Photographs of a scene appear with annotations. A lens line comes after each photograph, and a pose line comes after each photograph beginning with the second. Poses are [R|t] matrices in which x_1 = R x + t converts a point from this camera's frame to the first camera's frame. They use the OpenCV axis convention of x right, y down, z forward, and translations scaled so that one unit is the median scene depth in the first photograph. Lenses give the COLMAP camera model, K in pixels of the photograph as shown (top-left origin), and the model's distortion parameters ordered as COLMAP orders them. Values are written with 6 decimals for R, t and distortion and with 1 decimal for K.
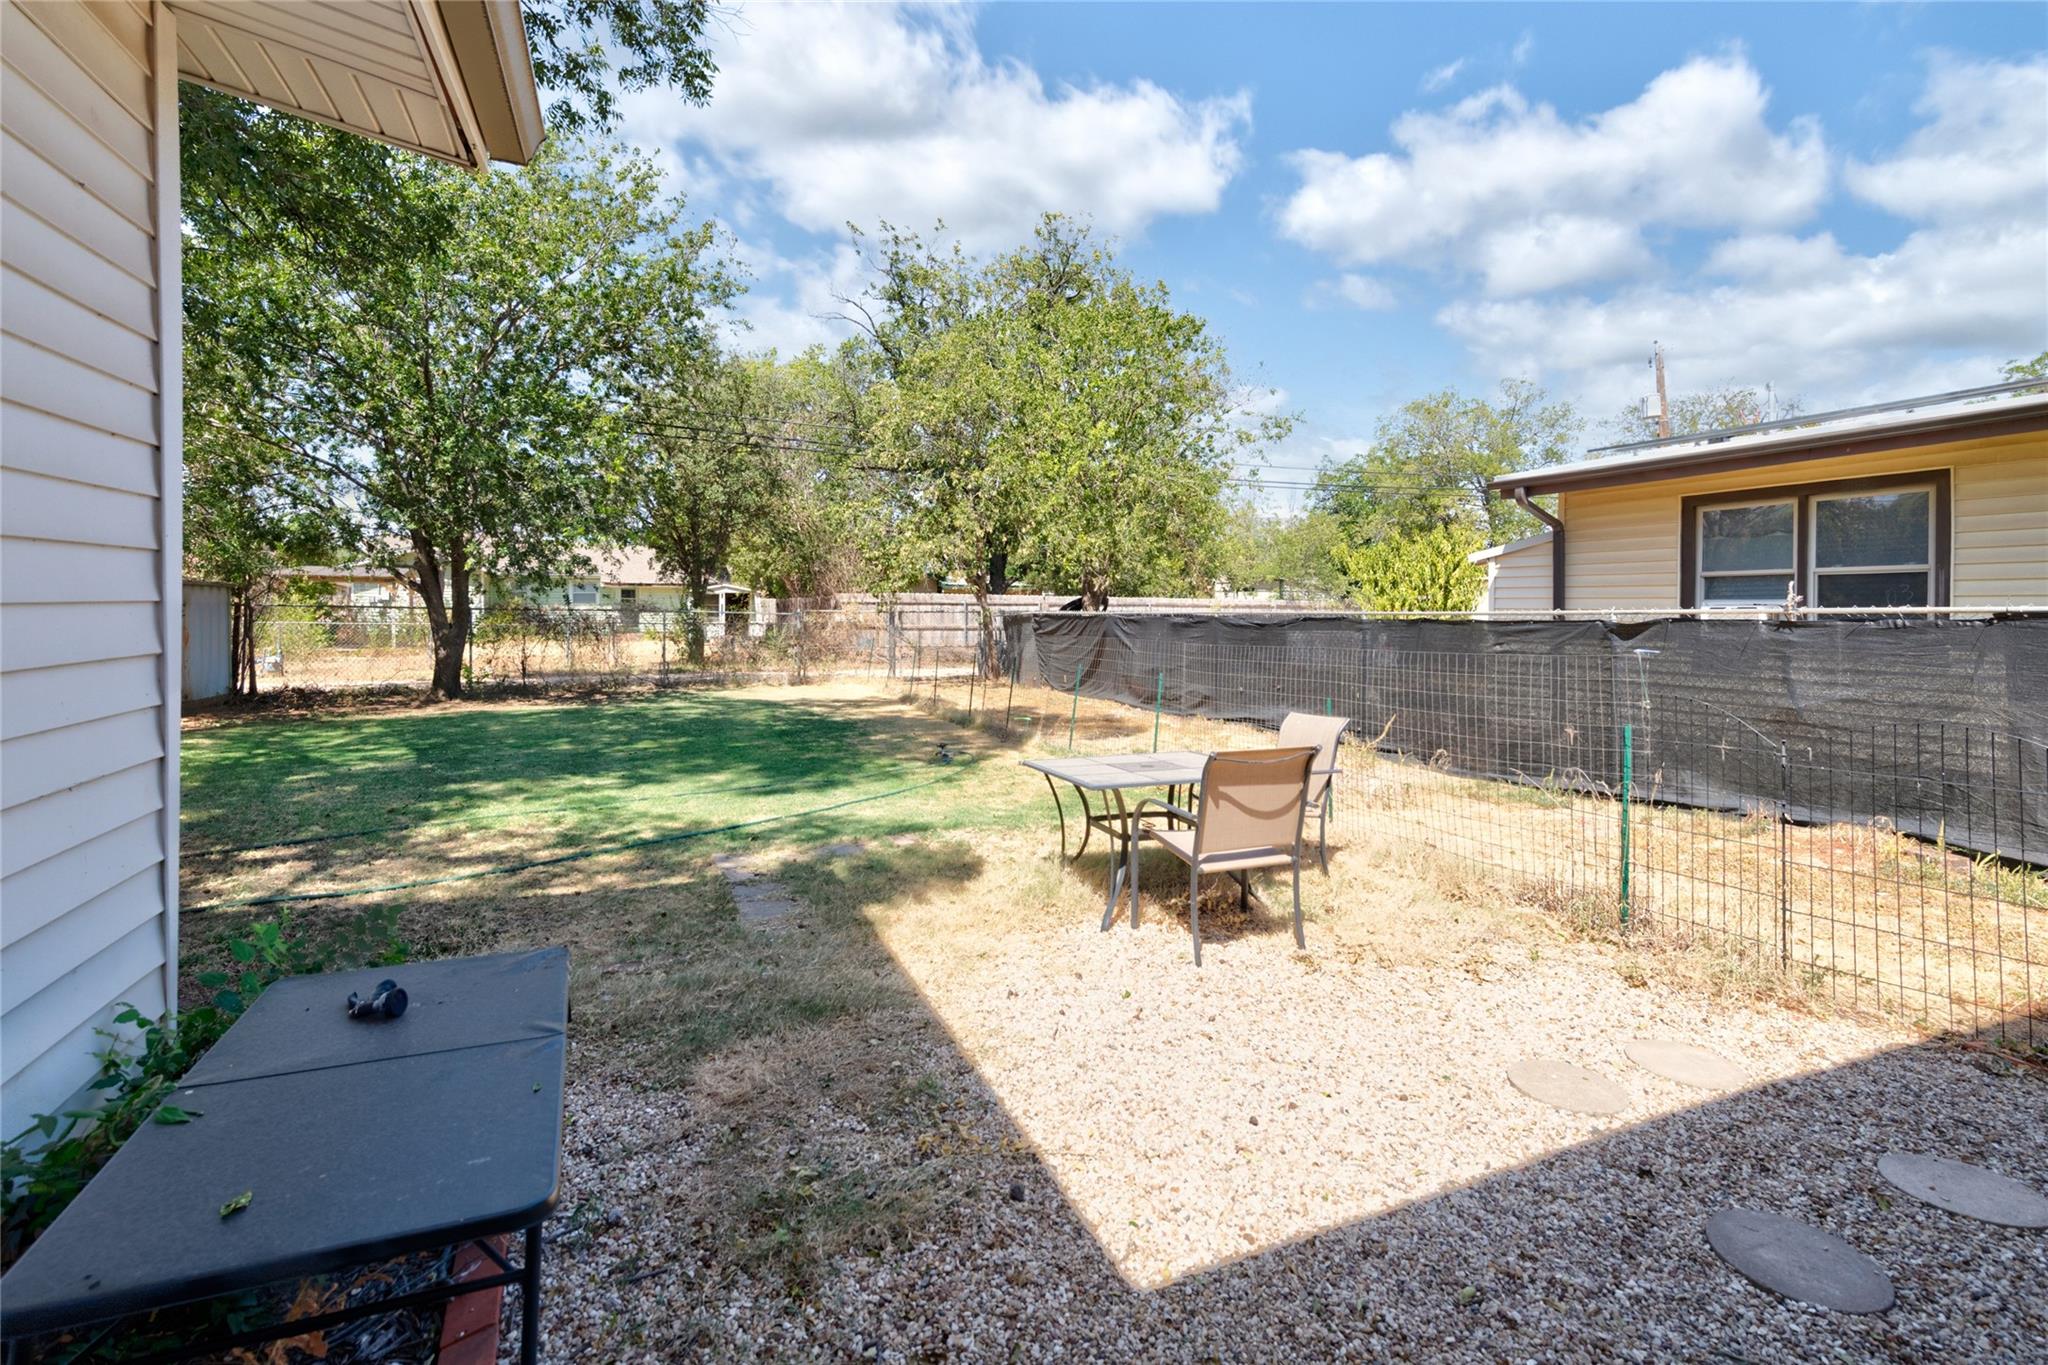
lens RADIAL K [[897.7, 0, 1031.1], [0, 897.7, 649.0], [0, 0, 1]] dist [0.027847, -0.011036]
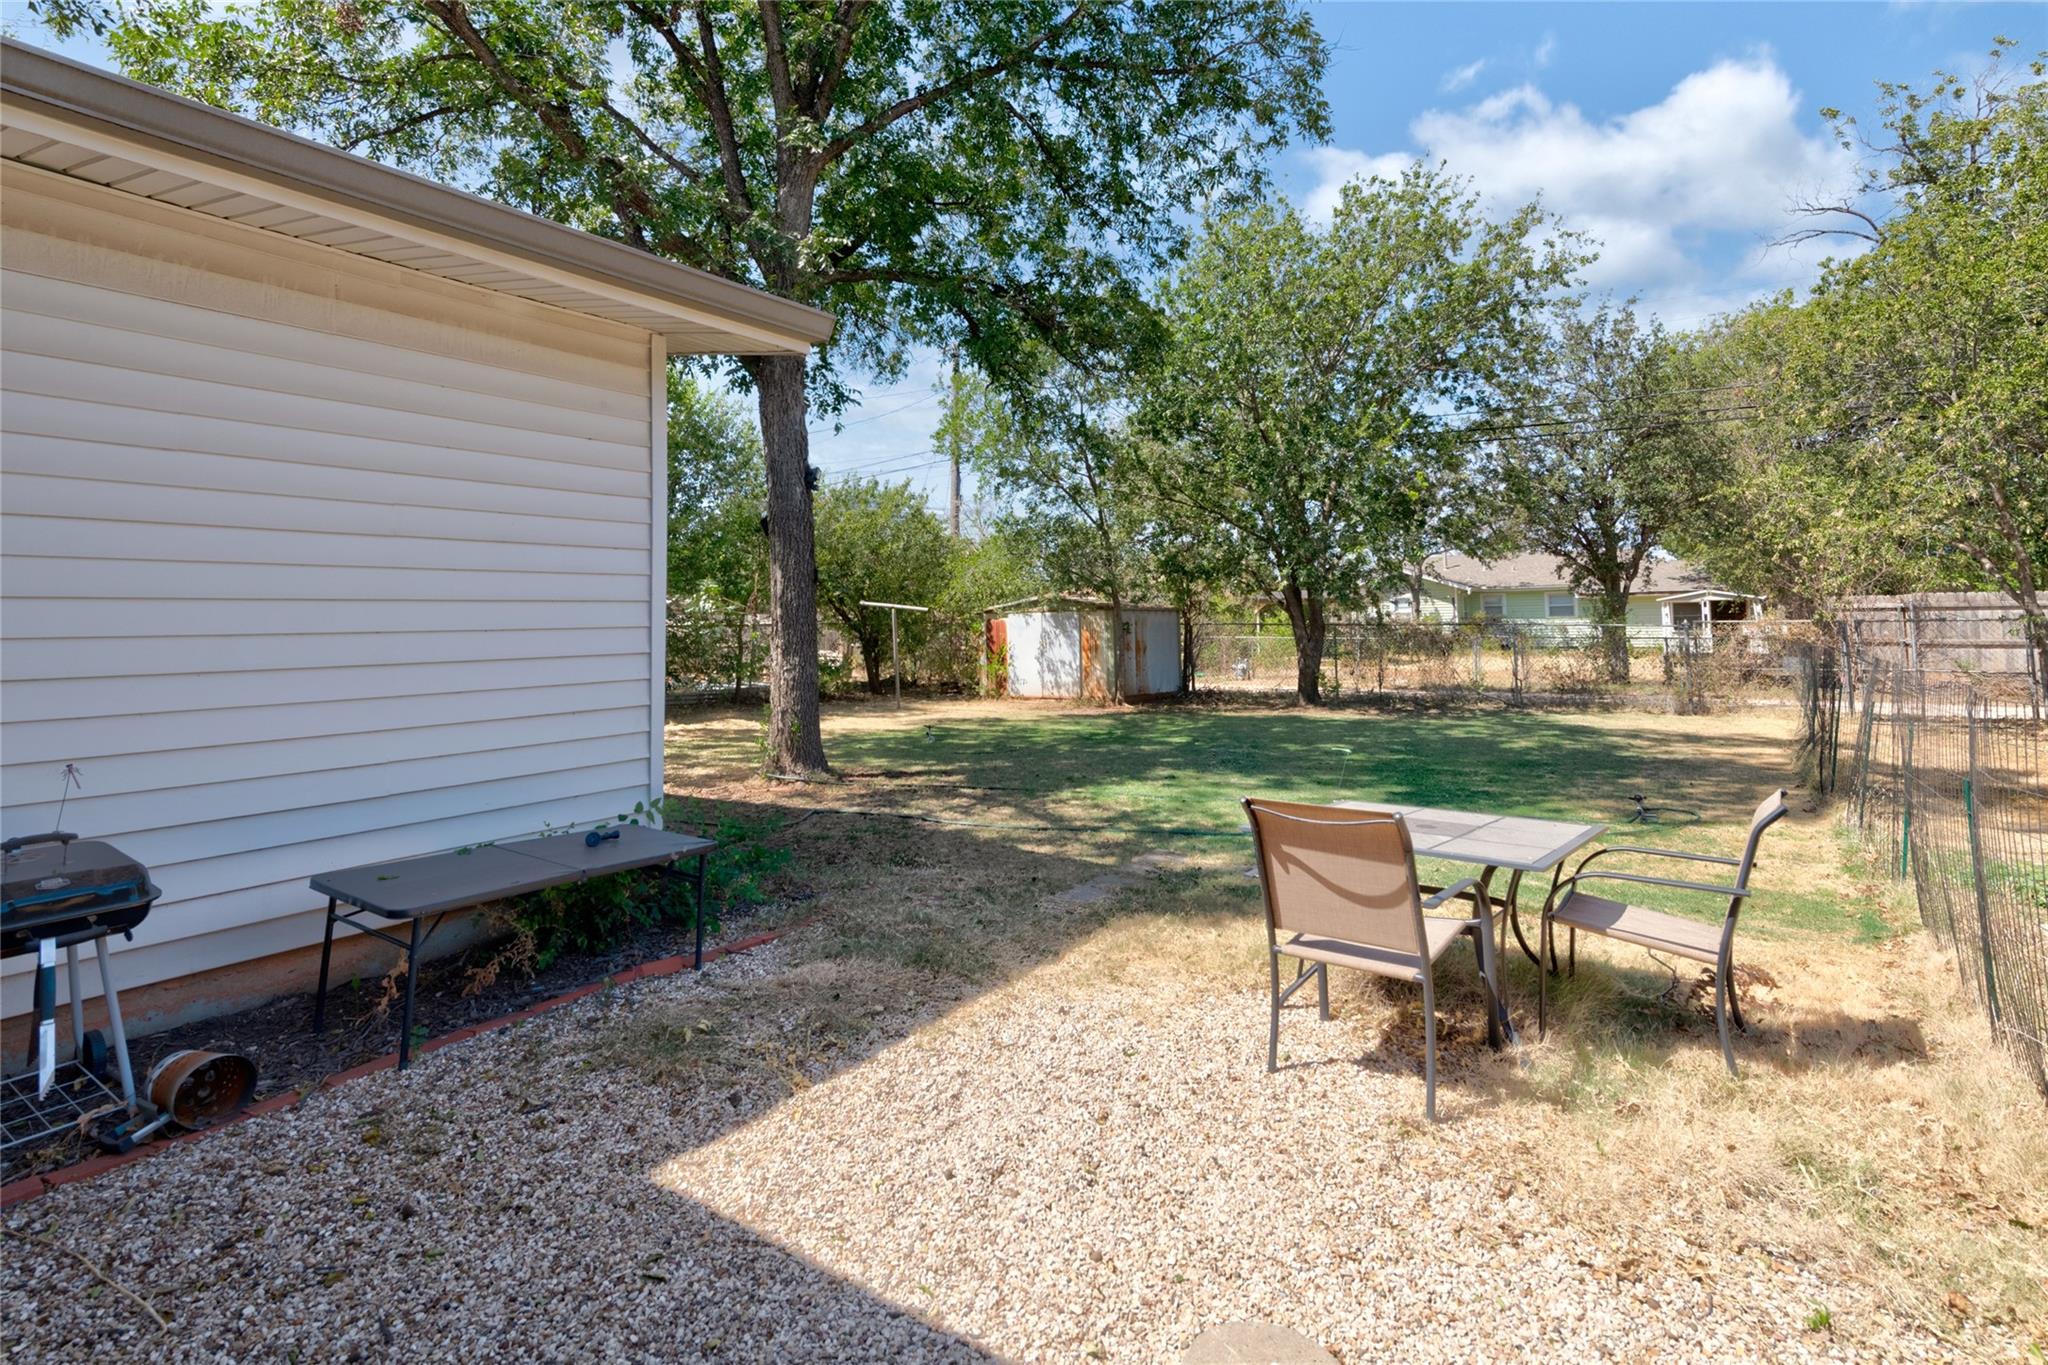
lens RADIAL K [[925.9, 0, 1029.5], [0, 925.9, 605.3], [0, 0, 1]] dist [0.008247, -0.000741]
pose [[0.554492, -0.032721, -0.831546, 0.725489], [-0.020672, 0.998377, -0.053070, -0.006685], [0.831932, 0.046617, 0.552915, 0.340974]]
